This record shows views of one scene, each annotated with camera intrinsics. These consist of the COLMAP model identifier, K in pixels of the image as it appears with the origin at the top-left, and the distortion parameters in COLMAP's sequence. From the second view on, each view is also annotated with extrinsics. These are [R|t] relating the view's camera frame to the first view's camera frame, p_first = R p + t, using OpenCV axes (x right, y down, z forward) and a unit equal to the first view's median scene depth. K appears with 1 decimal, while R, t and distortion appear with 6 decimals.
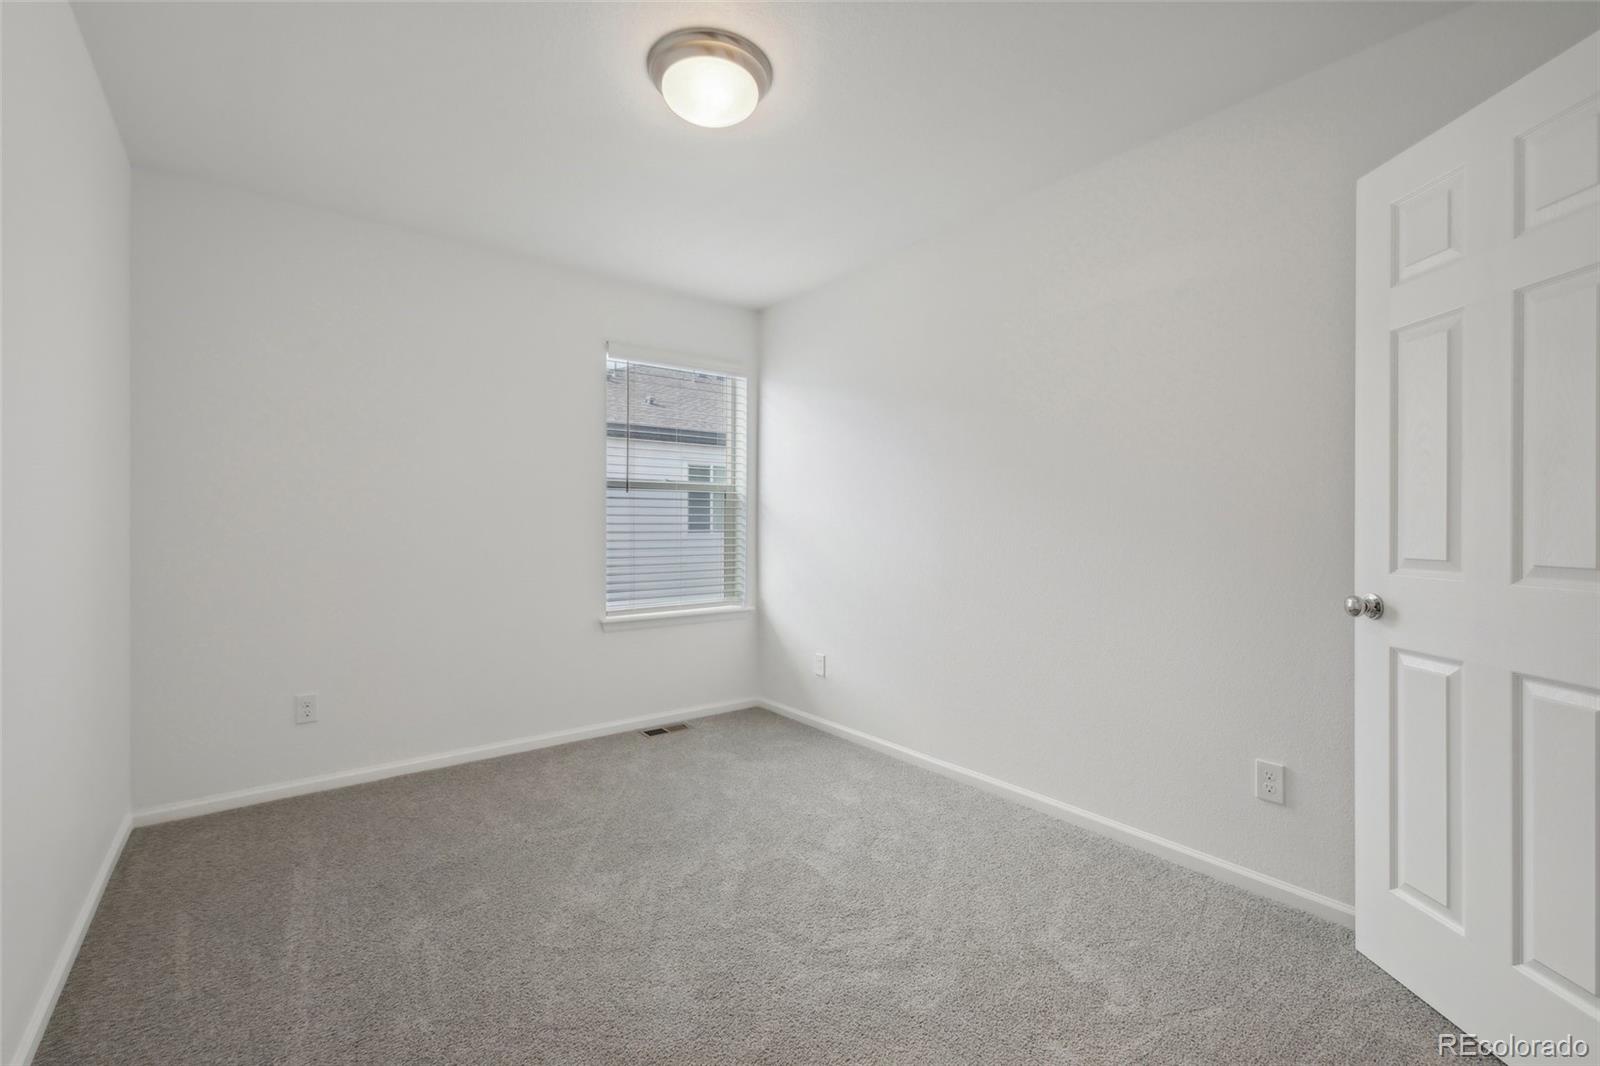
lens RADIAL K [[693.9, 0, 800.4], [0, 693.9, 526.1], [0, 0, 1]] dist [0.009285, -0.006250]
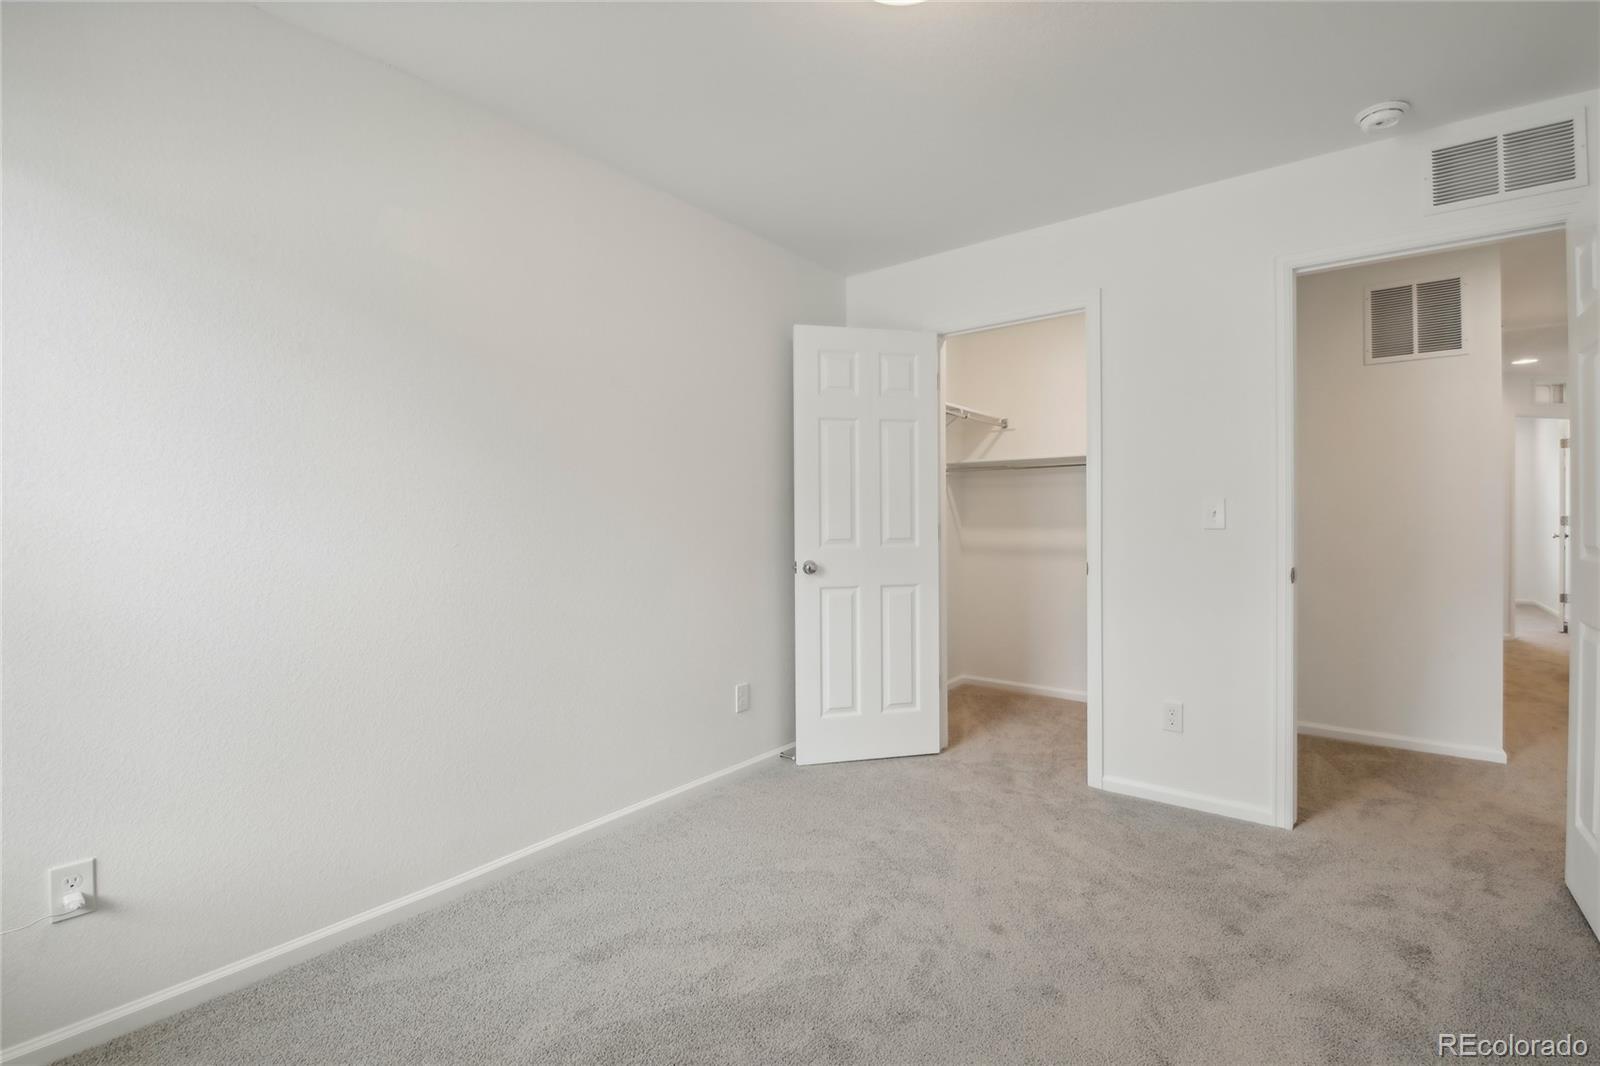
lens RADIAL K [[693.9, 0, 798.9], [0, 693.9, 533.1], [0, 0, 1]] dist [0.009285, -0.006250]
pose [[-0.272370, 0.007220, 0.962165, -0.927840], [0.006945, 0.999961, -0.005538, 0.038766], [-0.962167, 0.005174, -0.272410, 1.556208]]
